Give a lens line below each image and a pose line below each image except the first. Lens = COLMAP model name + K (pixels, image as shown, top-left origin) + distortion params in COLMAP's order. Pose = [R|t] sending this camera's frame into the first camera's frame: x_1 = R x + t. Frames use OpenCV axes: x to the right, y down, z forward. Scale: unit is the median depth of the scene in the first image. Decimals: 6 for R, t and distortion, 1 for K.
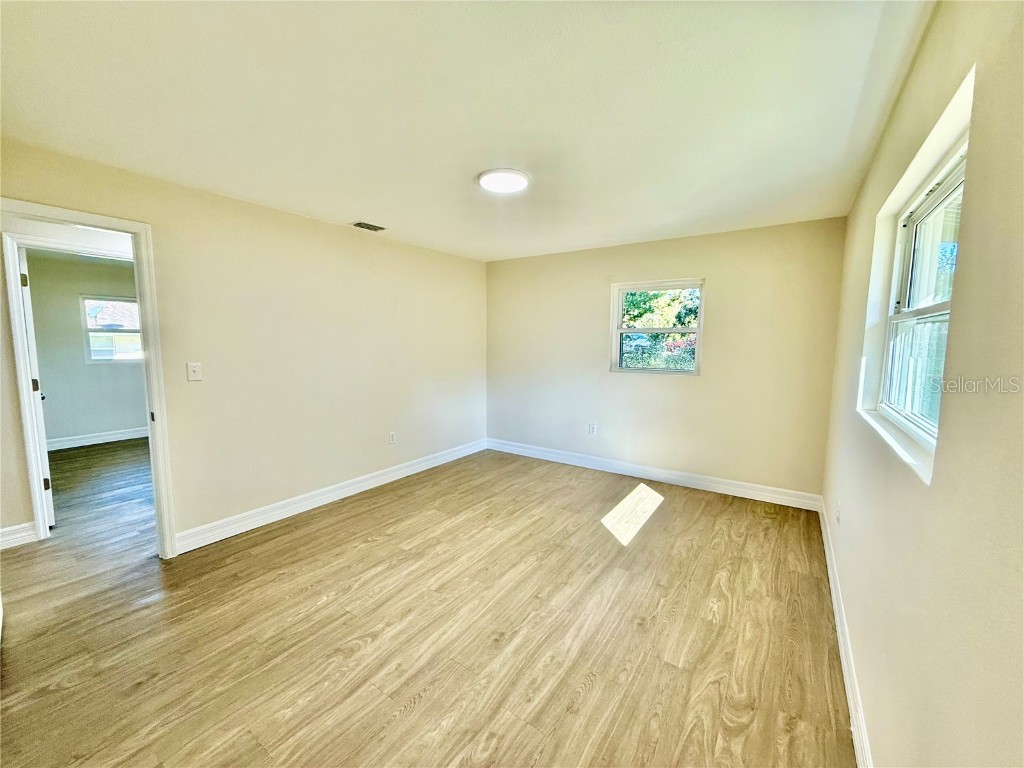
lens RADIAL K [[412.1, 0, 508.7], [0, 412.1, 385.1], [0, 0, 1]] dist [0.001334, 0.000357]
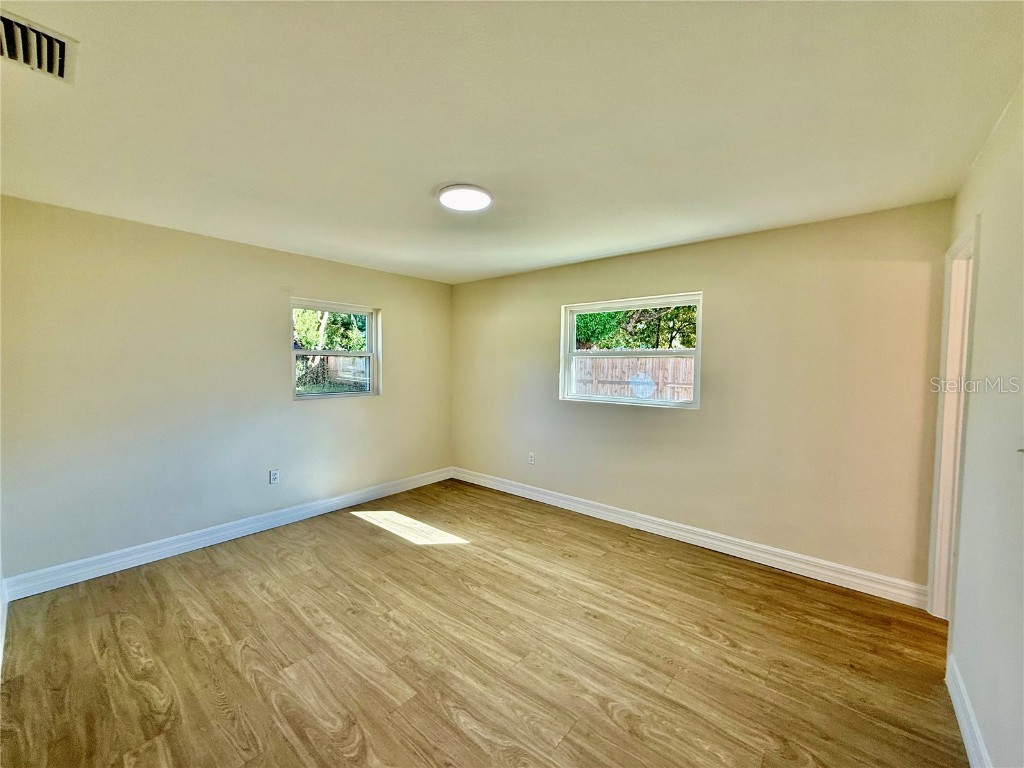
lens RADIAL K [[412.1, 0, 512.4], [0, 412.1, 386.6], [0, 0, 1]] dist [0.001334, 0.000357]
pose [[0.091214, -0.061802, 0.993912, -0.908147], [0.102191, 0.993384, 0.052390, -0.100165], [-0.990574, 0.096790, 0.096926, 0.799042]]
